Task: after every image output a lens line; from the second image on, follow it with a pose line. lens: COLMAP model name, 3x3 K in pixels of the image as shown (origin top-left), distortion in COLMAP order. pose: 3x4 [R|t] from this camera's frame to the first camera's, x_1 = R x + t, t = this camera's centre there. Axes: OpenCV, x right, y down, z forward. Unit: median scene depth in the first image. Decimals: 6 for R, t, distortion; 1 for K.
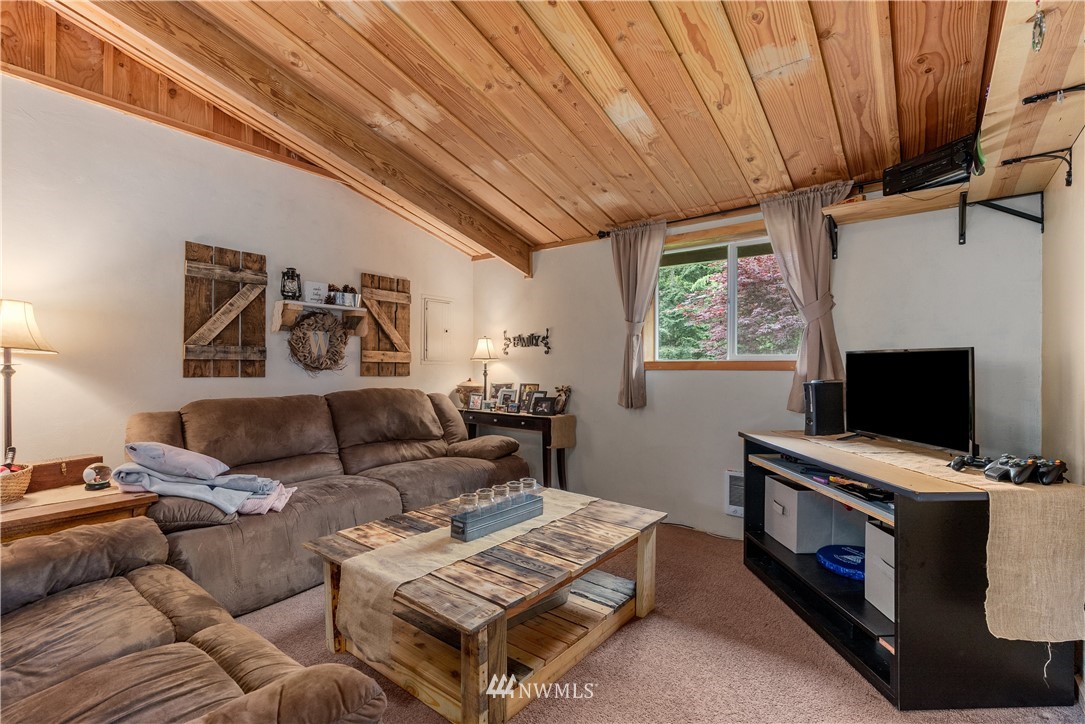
lens RADIAL K [[495.0, 0, 539.2], [0, 495.0, 367.0], [0, 0, 1]] dist [0.000398, 0.000718]
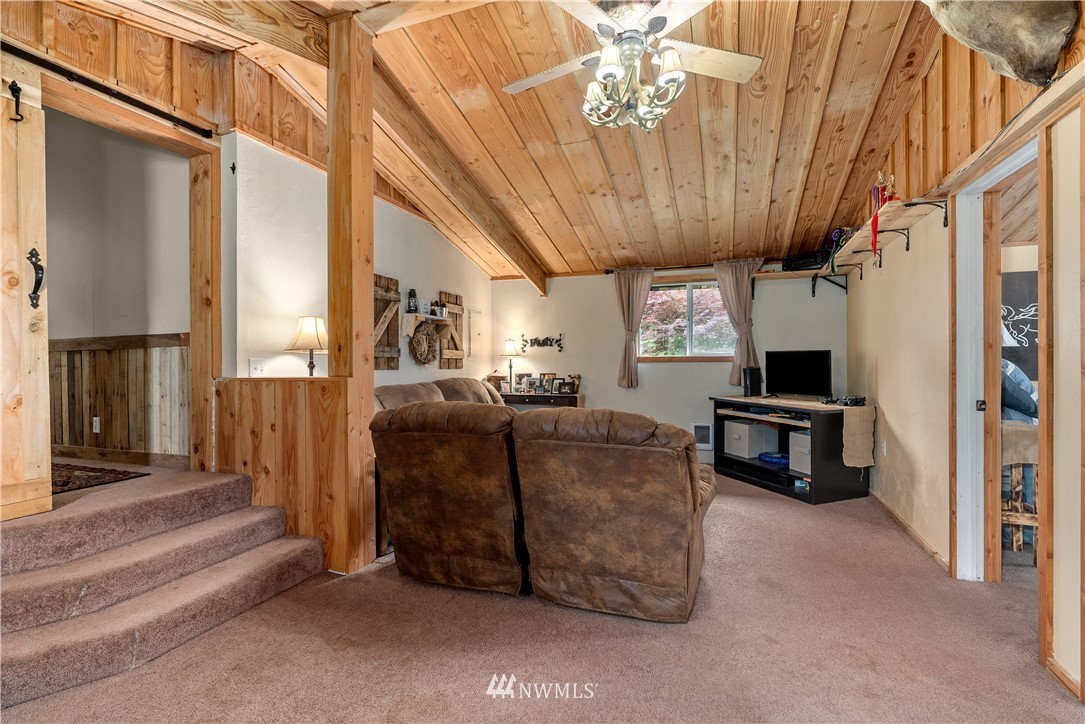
lens RADIAL K [[495.0, 0, 547.9], [0, 495.0, 363.3], [0, 0, 1]] dist [0.000398, 0.000718]
pose [[0.948183, -0.008833, 0.317601, -0.544277], [0.008014, 0.999960, 0.003888, 0.000602], [-0.317622, -0.001141, 0.948217, -0.374077]]
